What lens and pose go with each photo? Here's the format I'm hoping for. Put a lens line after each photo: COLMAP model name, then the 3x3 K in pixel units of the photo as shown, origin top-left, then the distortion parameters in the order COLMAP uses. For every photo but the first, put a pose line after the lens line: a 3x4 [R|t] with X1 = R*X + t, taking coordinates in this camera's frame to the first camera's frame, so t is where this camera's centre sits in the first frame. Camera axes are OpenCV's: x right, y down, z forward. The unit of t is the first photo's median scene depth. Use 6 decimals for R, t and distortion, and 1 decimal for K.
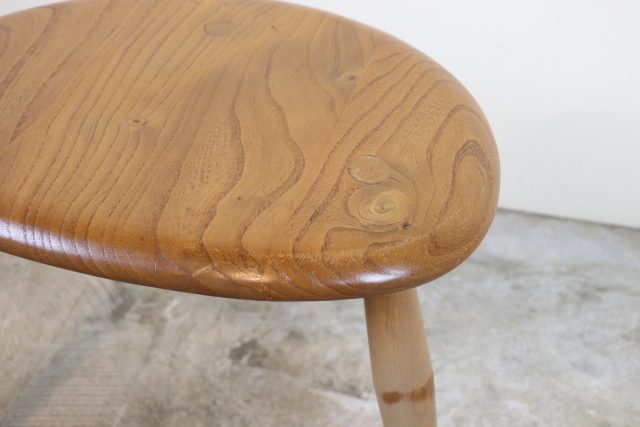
lens RADIAL K [[700.2, 0, 313.4], [0, 700.2, 217.8], [0, 0, 1]] dist [-0.021106, 0.000000]
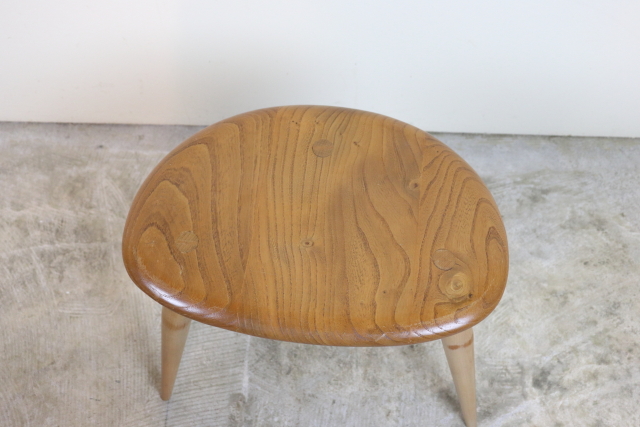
lens RADIAL K [[705.9, 0, 313.2], [0, 705.9, 215.0], [0, 0, 1]] dist [-0.002409, 0.000000]
pose [[0.982403, -0.169711, 0.077986, -0.201032], [0.136520, 0.937438, 0.320270, -0.426942], [-0.127461, -0.303988, 0.944111, -0.369374]]
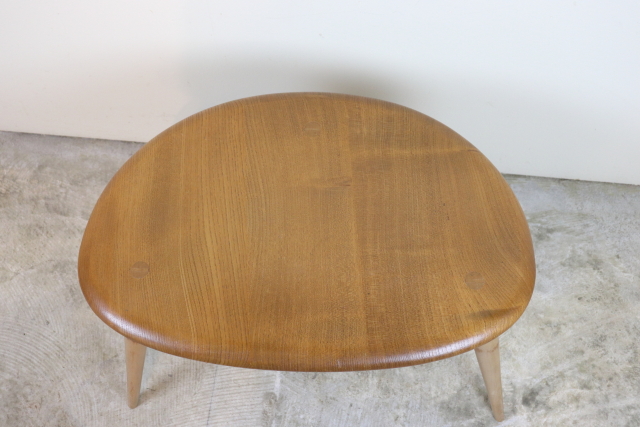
lens RADIAL K [[752.8, 0, 313.2], [0, 752.8, 210.9], [0, 0, 1]] dist [0.019221, 0.000000]
pose [[0.992829, -0.115168, 0.032051, -0.206995], [0.095954, 0.927638, 0.360943, -0.694351], [-0.071301, -0.355280, 0.932037, -0.644473]]
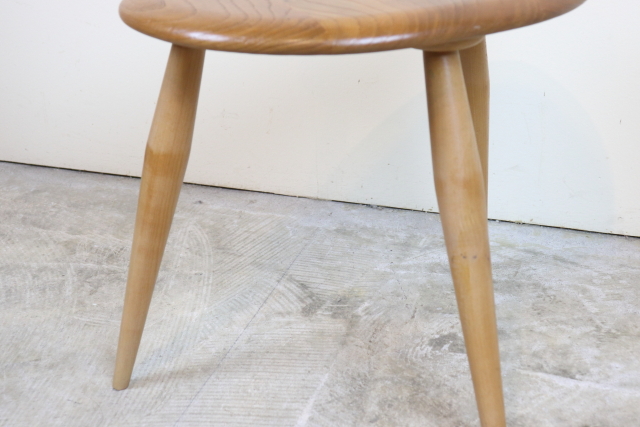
lens RADIAL K [[957.4, 0, 319.0], [0, 957.4, 237.6], [0, 0, 1]] dist [0.094224, 0.000000]
pose [[0.995427, 0.025854, -0.091957, -0.156122], [-0.050203, 0.960597, -0.273374, 0.433571], [0.081266, 0.276740, 0.957502, -0.326448]]
